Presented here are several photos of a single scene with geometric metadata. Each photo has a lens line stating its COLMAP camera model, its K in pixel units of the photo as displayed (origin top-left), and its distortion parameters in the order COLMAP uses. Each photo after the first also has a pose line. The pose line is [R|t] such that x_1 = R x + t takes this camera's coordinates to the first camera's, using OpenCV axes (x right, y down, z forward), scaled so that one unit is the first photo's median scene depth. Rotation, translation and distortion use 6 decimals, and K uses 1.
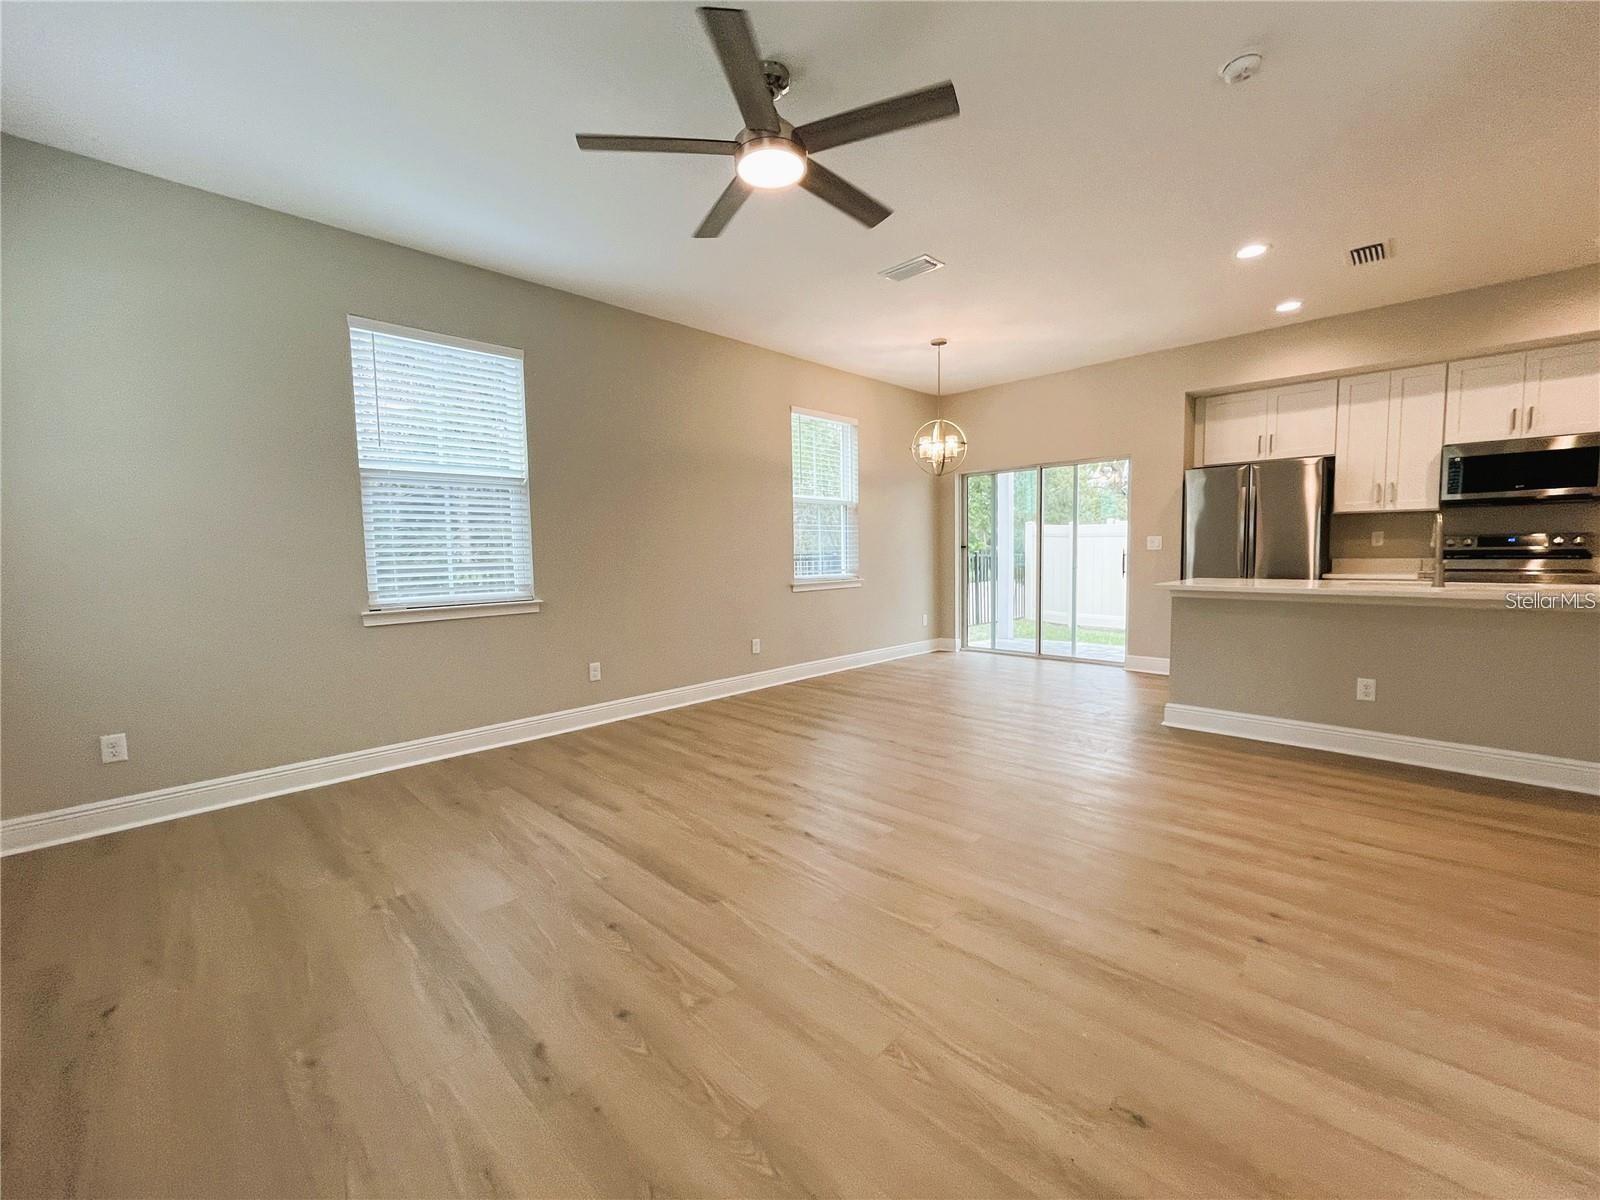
lens RADIAL K [[656.1, 0, 795.0], [0, 656.1, 594.4], [0, 0, 1]] dist [-0.004486, 0.001034]
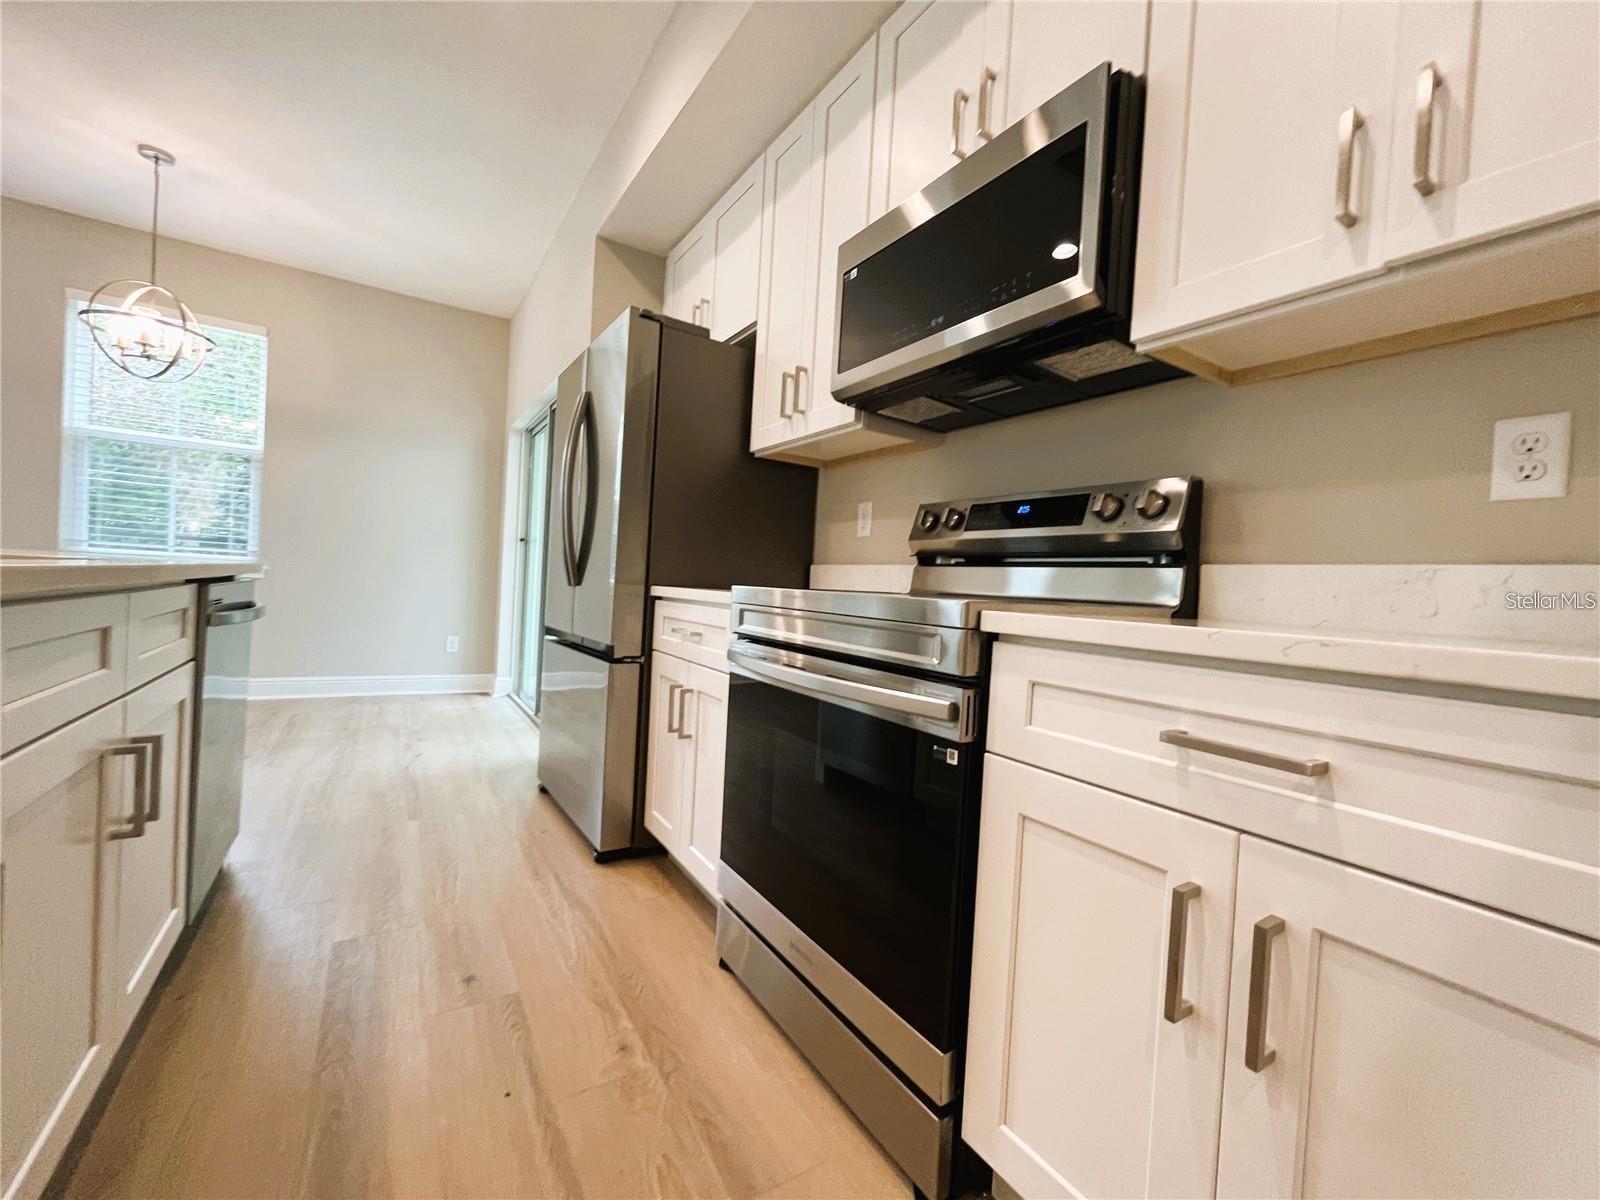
lens RADIAL K [[656.1, 0, 783.6], [0, 656.1, 592.3], [0, 0, 1]] dist [-0.004486, 0.001034]
pose [[0.972636, 0.074808, -0.219963, 1.041098], [-0.087985, 0.994830, -0.050720, -0.013859], [0.215032, 0.068685, 0.974189, 0.642443]]
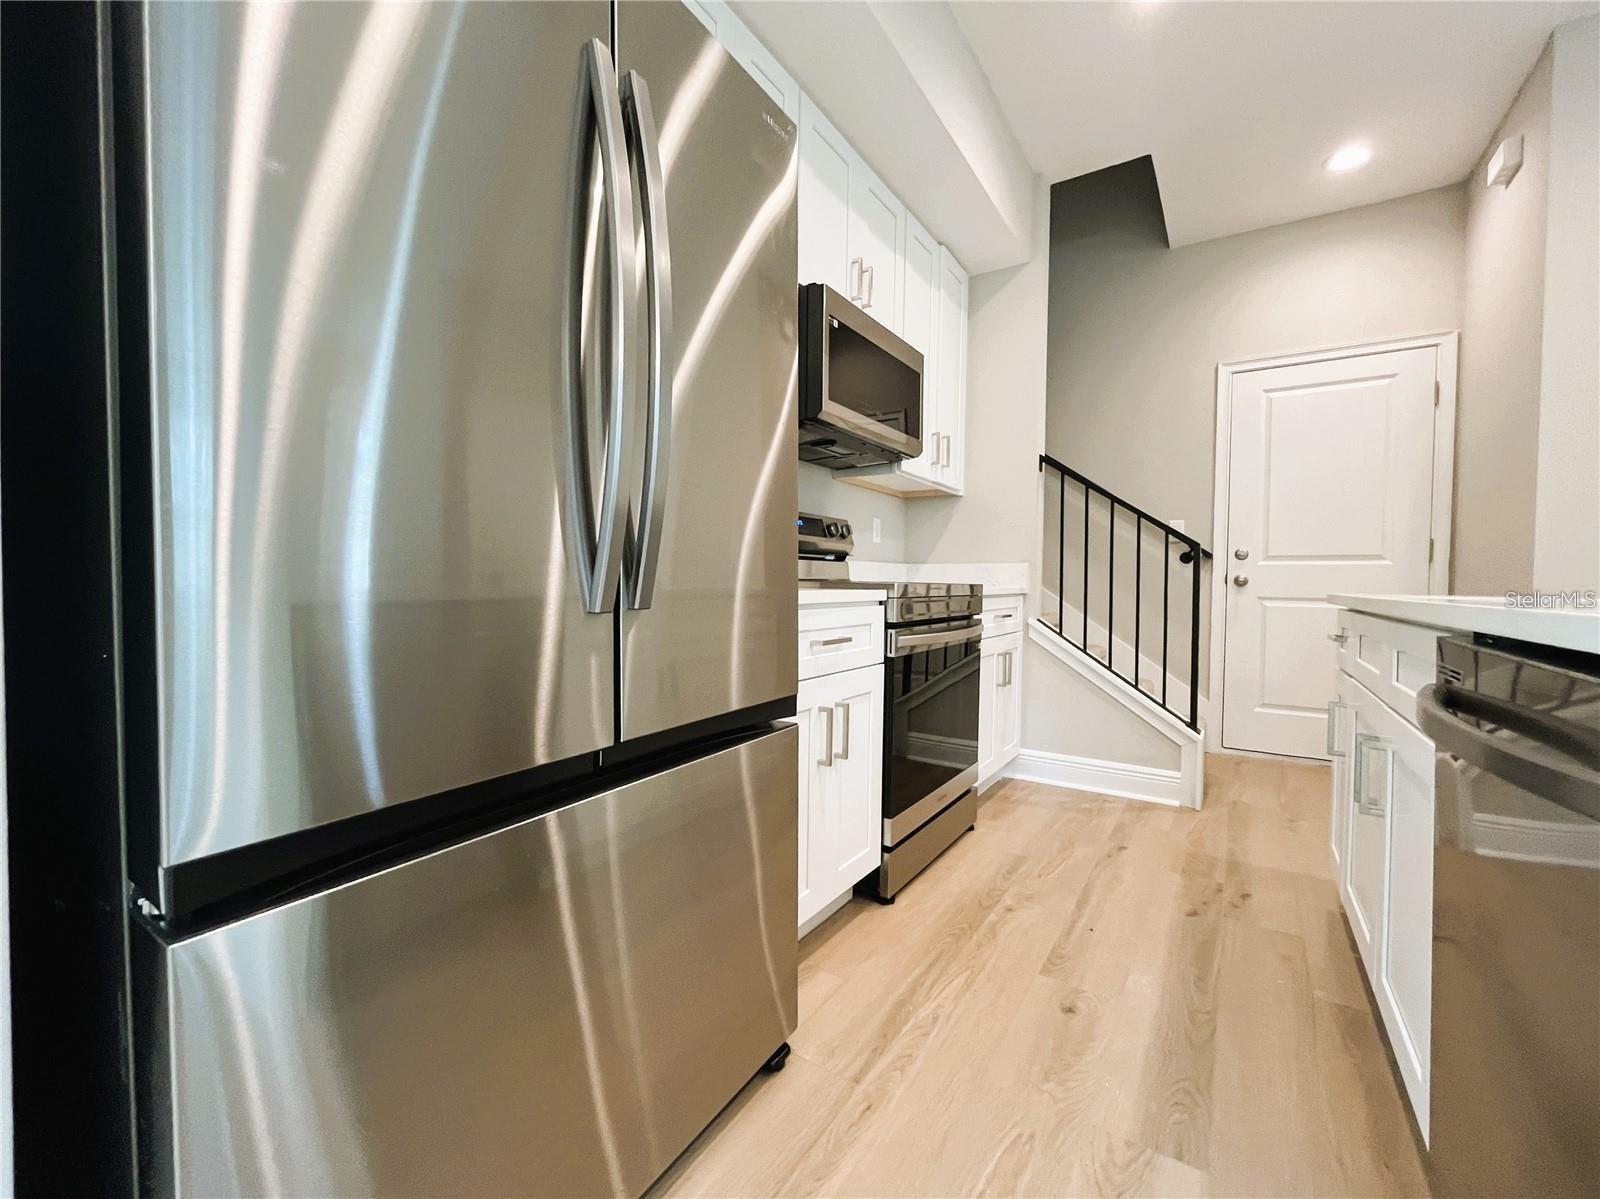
lens RADIAL K [[656.1, 0, 797.1], [0, 656.1, 597.8], [0, 0, 1]] dist [-0.004486, 0.001034]
pose [[-0.201317, -0.013058, 0.979439, 0.576340], [0.057048, 0.998058, 0.025032, -0.036660], [-0.977863, 0.060914, -0.200181, 1.095593]]
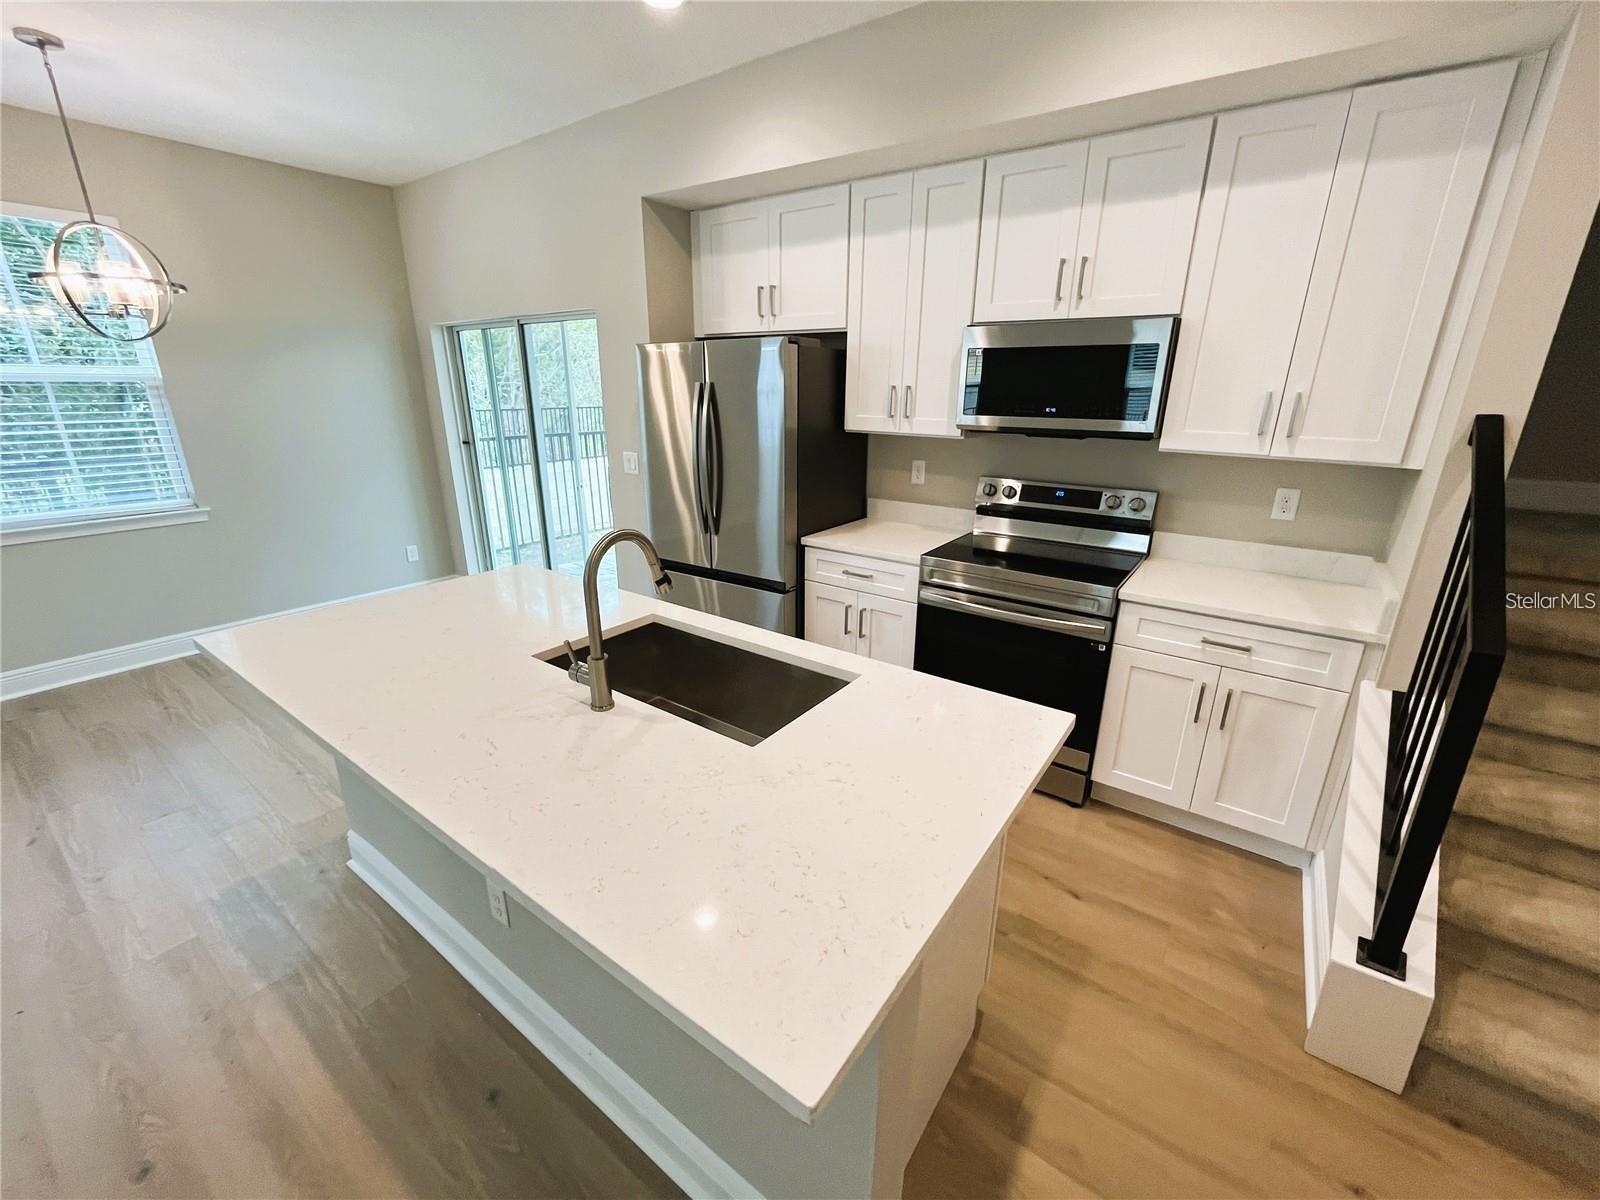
lens RADIAL K [[656.1, 0, 792.6], [0, 656.1, 595.4], [0, 0, 1]] dist [-0.004486, 0.001034]
pose [[0.987344, -0.027261, 0.156232, 0.741934], [-0.011209, 0.970657, 0.240207, -0.133869], [-0.158195, -0.238919, 0.958067, 0.424127]]
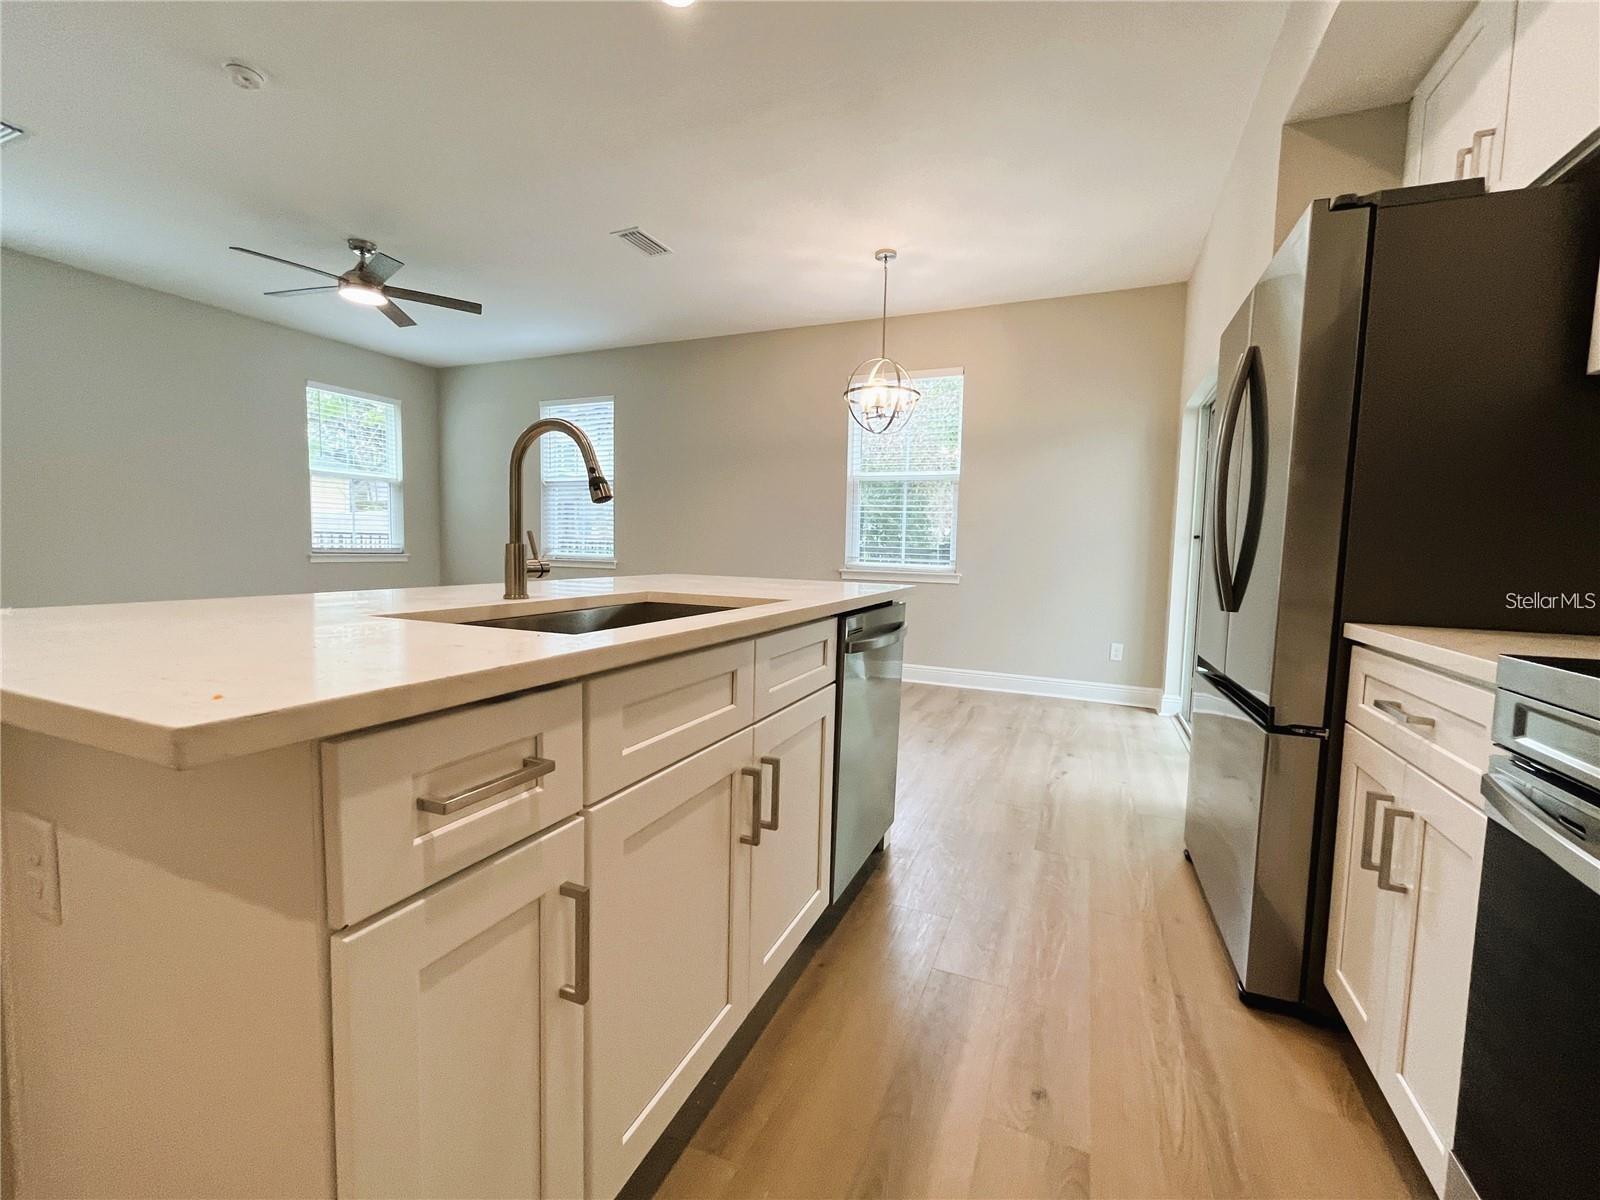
lens RADIAL K [[656.1, 0, 817.4], [0, 656.1, 597.5], [0, 0, 1]] dist [-0.004486, 0.001034]
pose [[0.389025, 0.098499, -0.915946, 1.028242], [-0.089407, 0.993611, 0.068878, -0.043316], [0.916878, 0.055097, 0.395346, 0.729154]]
